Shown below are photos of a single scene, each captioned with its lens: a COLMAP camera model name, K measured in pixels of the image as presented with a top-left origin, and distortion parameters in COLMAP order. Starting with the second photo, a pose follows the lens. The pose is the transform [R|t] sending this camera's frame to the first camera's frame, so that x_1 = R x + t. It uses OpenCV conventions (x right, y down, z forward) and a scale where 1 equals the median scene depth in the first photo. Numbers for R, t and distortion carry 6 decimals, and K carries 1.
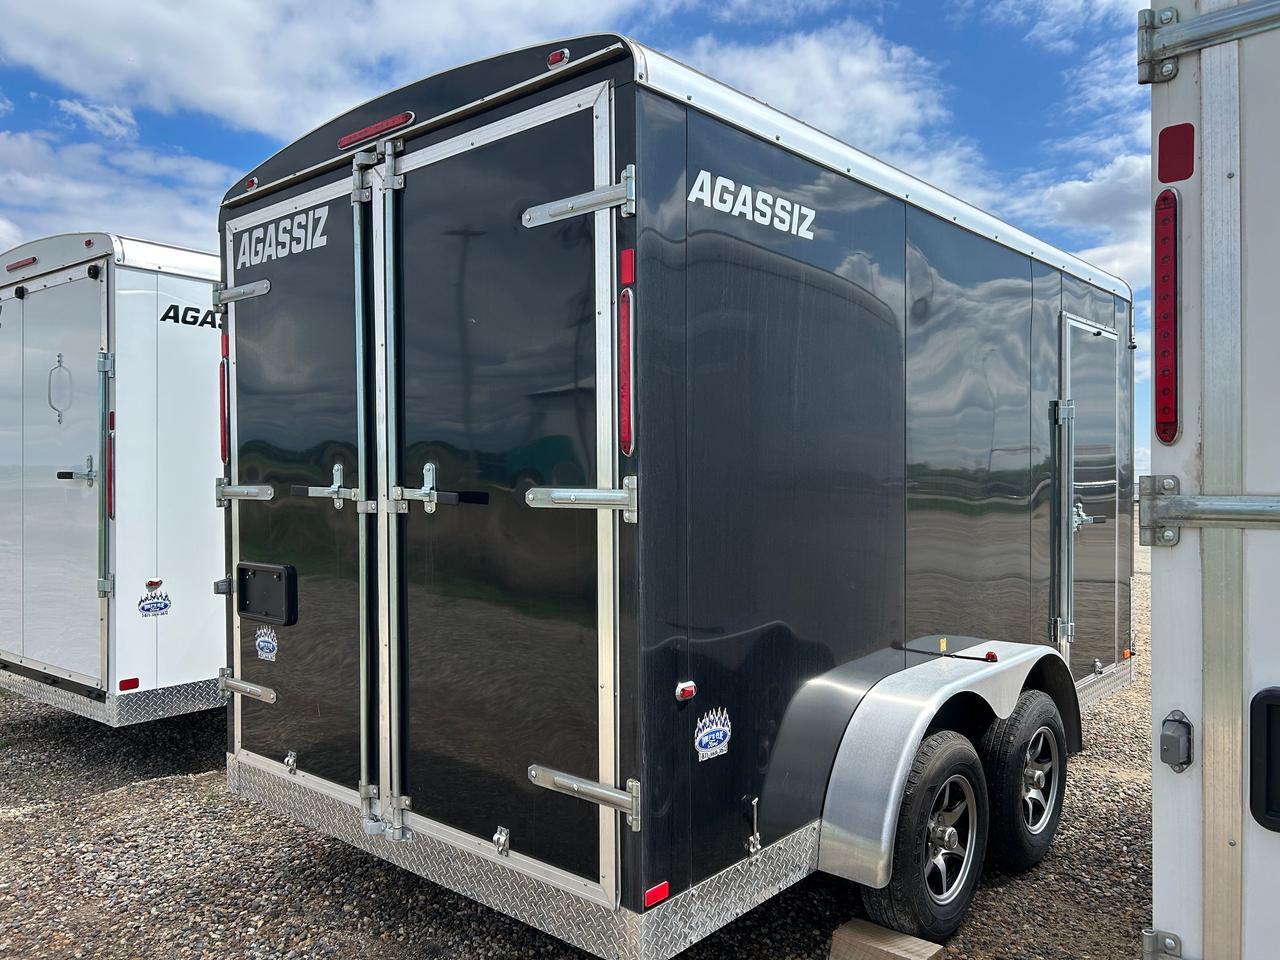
lens RADIAL K [[953.2, 0, 640.0], [0, 953.2, 480.0], [0, 0, 1]] dist [0.046044, -0.118241]
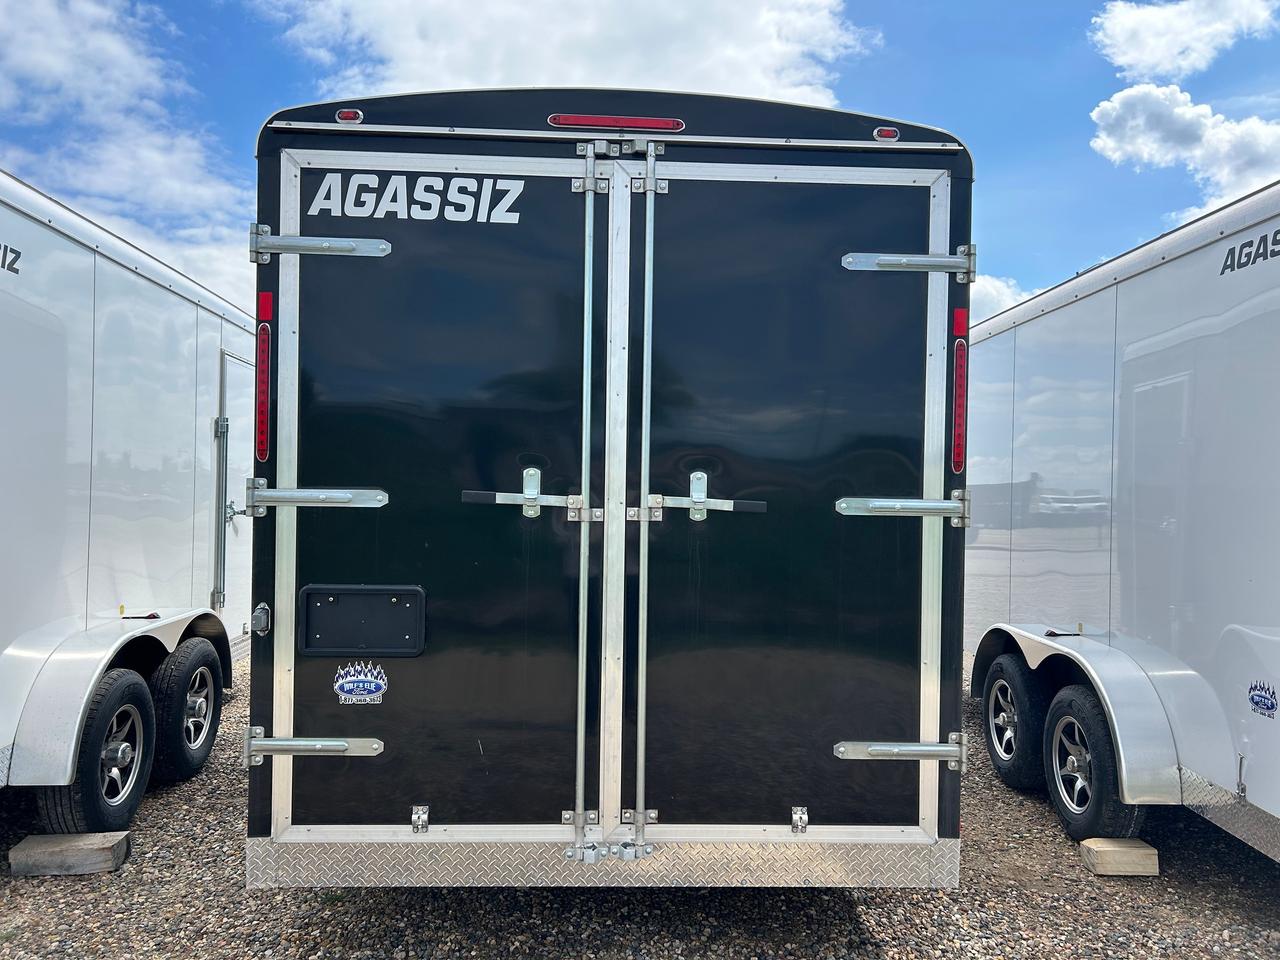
lens RADIAL K [[984.0, 0, 640.0], [0, 984.0, 480.0], [0, 0, 1]] dist [0.050462, -0.082860]
pose [[0.730110, 0.020965, 0.683008, -0.873237], [-0.016881, 0.999778, -0.012642, 0.004763], [-0.683121, -0.002300, 0.730302, 0.245484]]
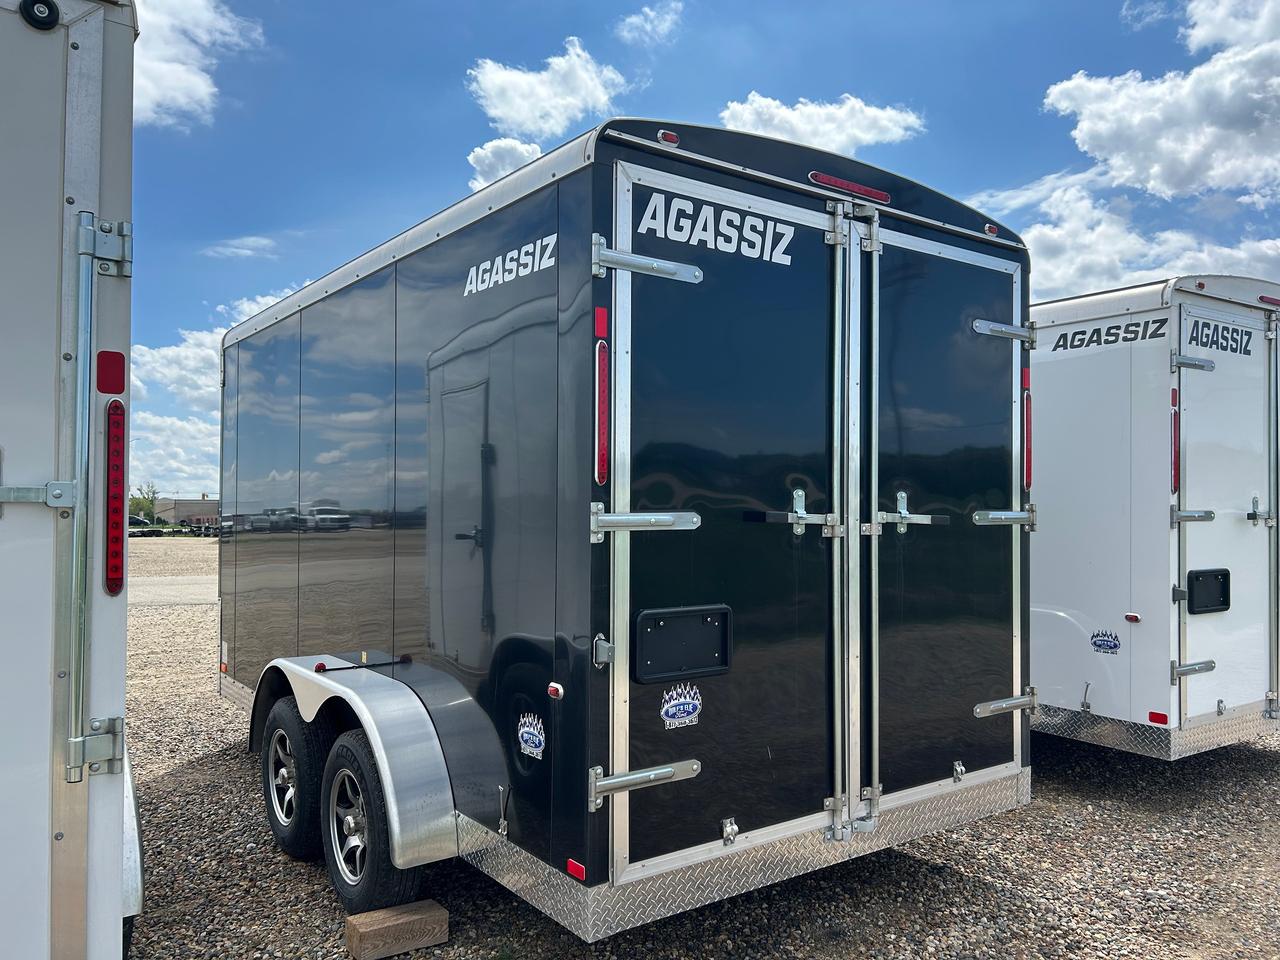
lens RADIAL K [[980.6, 0, 640.0], [0, 980.6, 480.0], [0, 0, 1]] dist [0.136093, -0.416067]
pose [[0.214789, 0.030007, 0.976199, -1.343658], [0.002398, 0.999509, -0.031251, 0.004988], [-0.976658, 0.009054, 0.214612, 0.936689]]
